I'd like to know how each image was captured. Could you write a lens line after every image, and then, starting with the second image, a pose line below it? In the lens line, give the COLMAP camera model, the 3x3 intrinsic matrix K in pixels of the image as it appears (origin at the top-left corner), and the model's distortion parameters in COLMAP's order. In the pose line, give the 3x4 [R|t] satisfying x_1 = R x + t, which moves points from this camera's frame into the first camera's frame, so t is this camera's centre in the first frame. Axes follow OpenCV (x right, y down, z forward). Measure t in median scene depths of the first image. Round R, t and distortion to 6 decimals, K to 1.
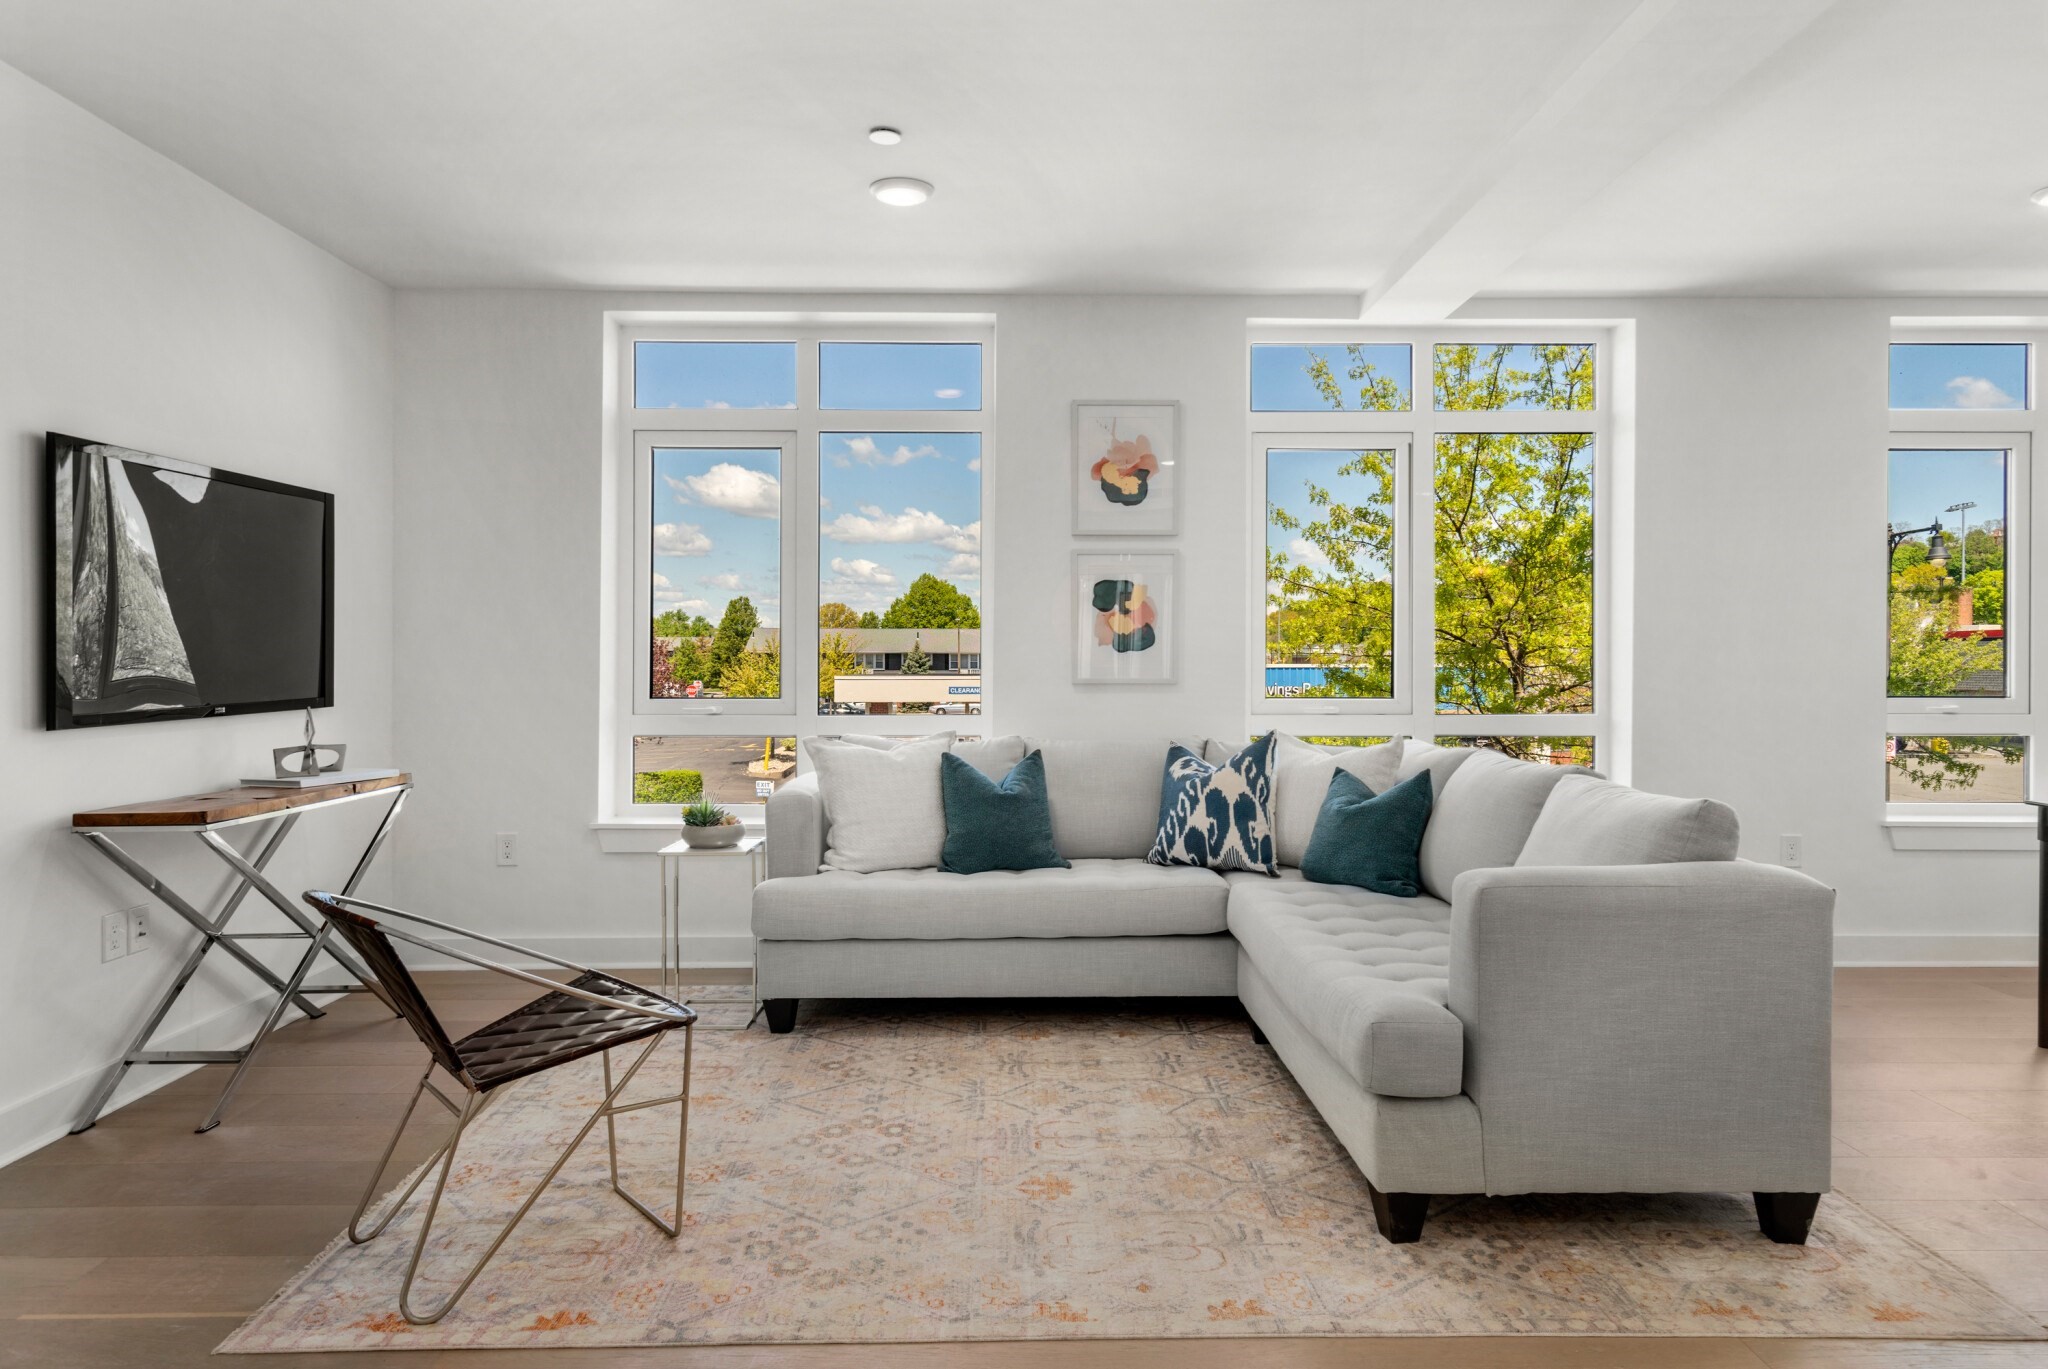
lens RADIAL K [[1272.2, 0, 1024.6], [0, 1272.2, 676.5], [0, 0, 1]] dist [0.005567, 0.000396]
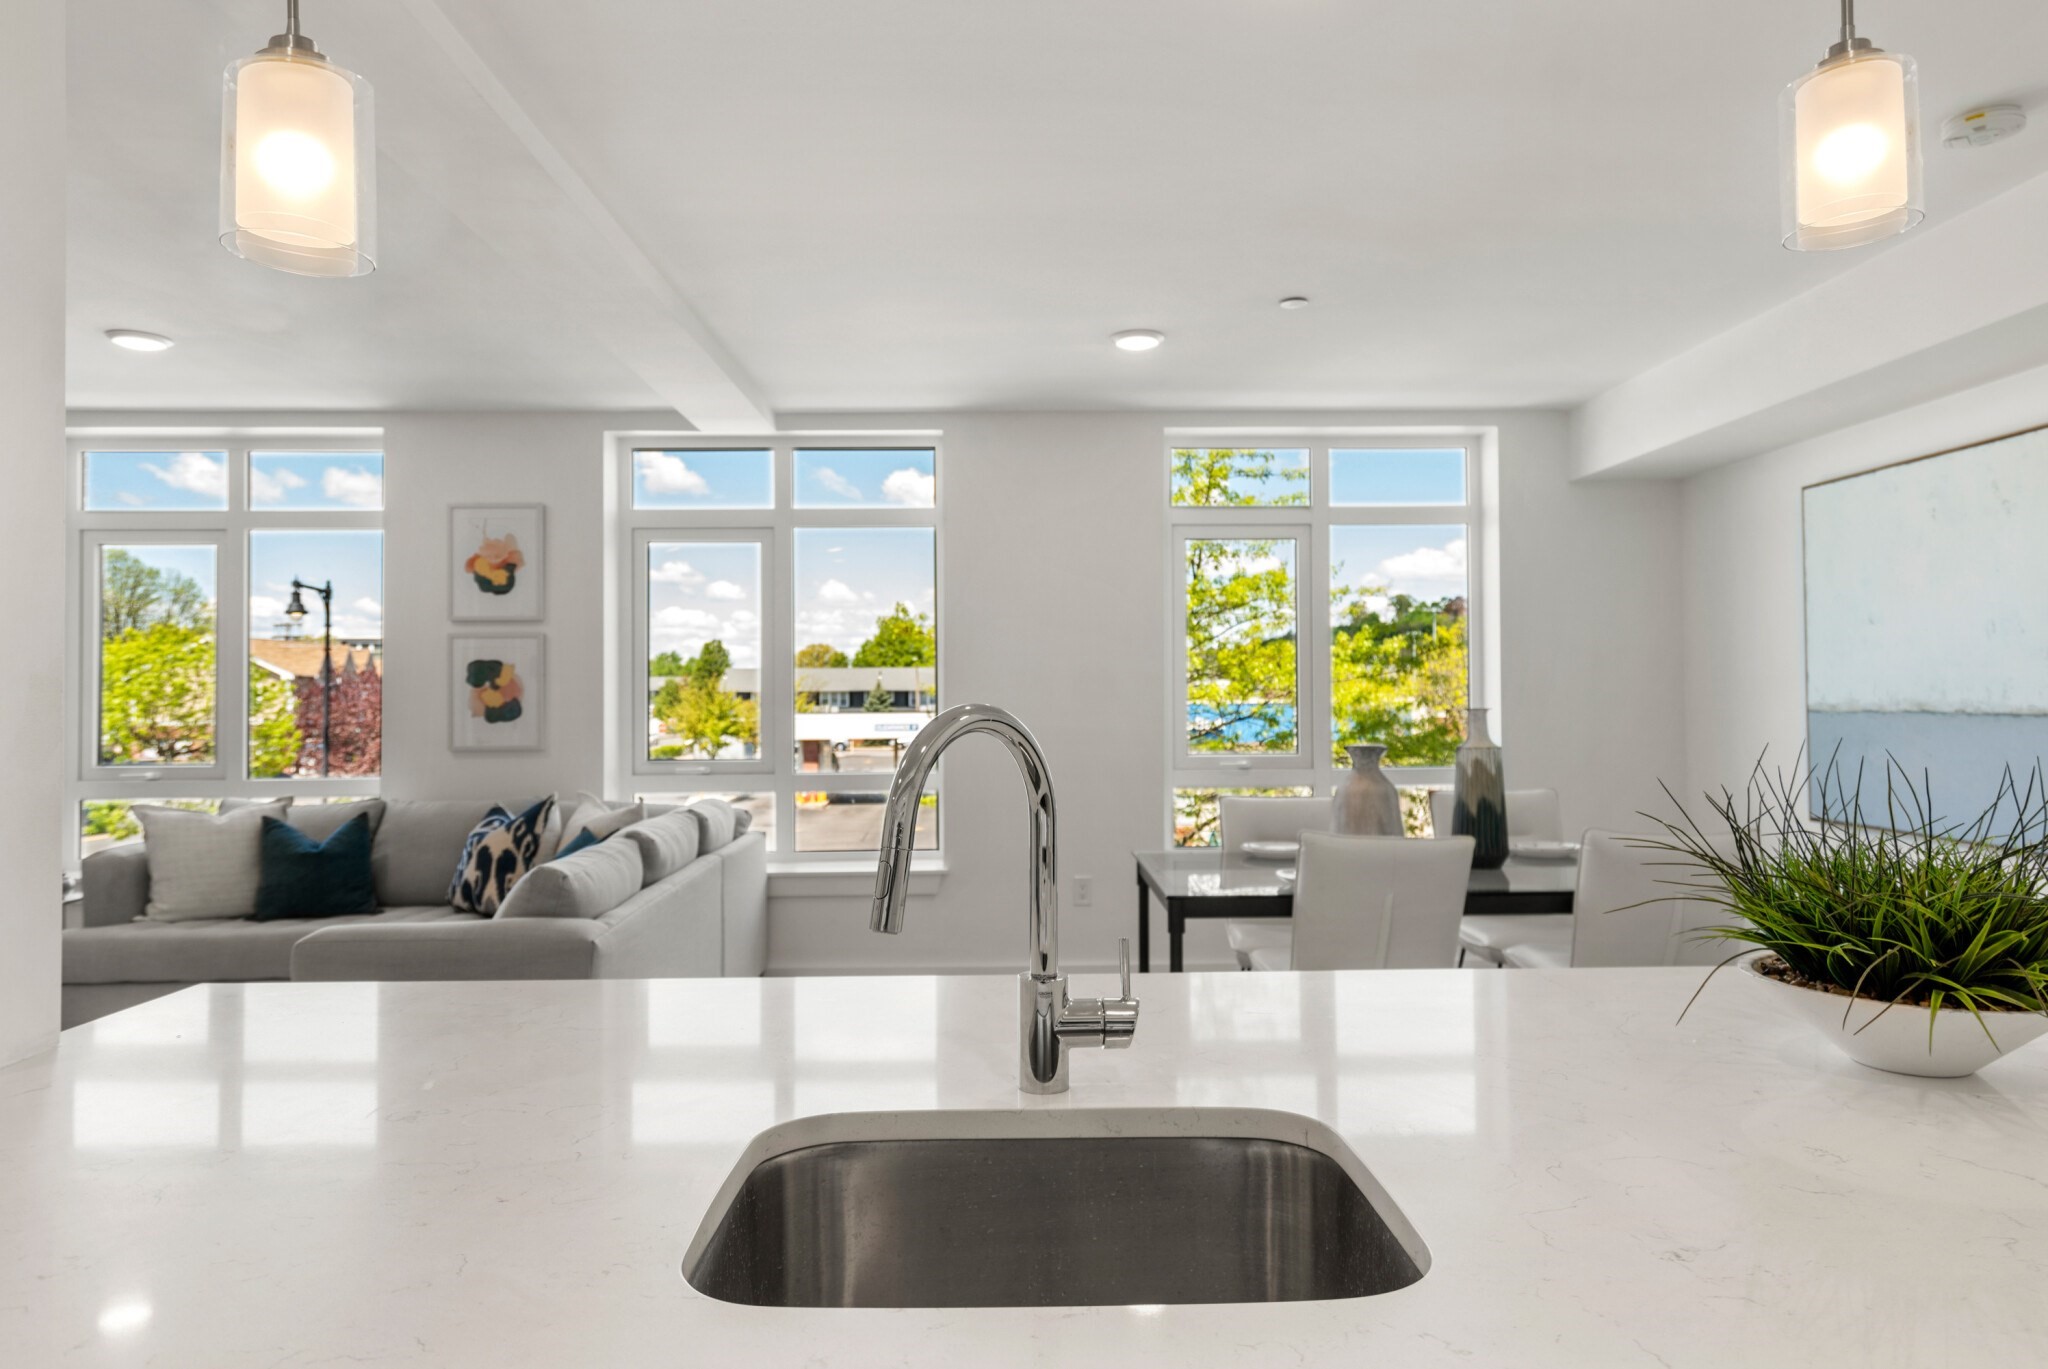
lens RADIAL K [[1207.1, 0, 1021.7], [0, 1207.1, 684.0], [0, 0, 1]] dist [0.020878, 0.000928]
pose [[0.999961, -0.007932, -0.003902, 0.556654], [0.007848, 0.999742, -0.021320, -0.026872], [0.004070, 0.021289, 0.999765, -0.088426]]
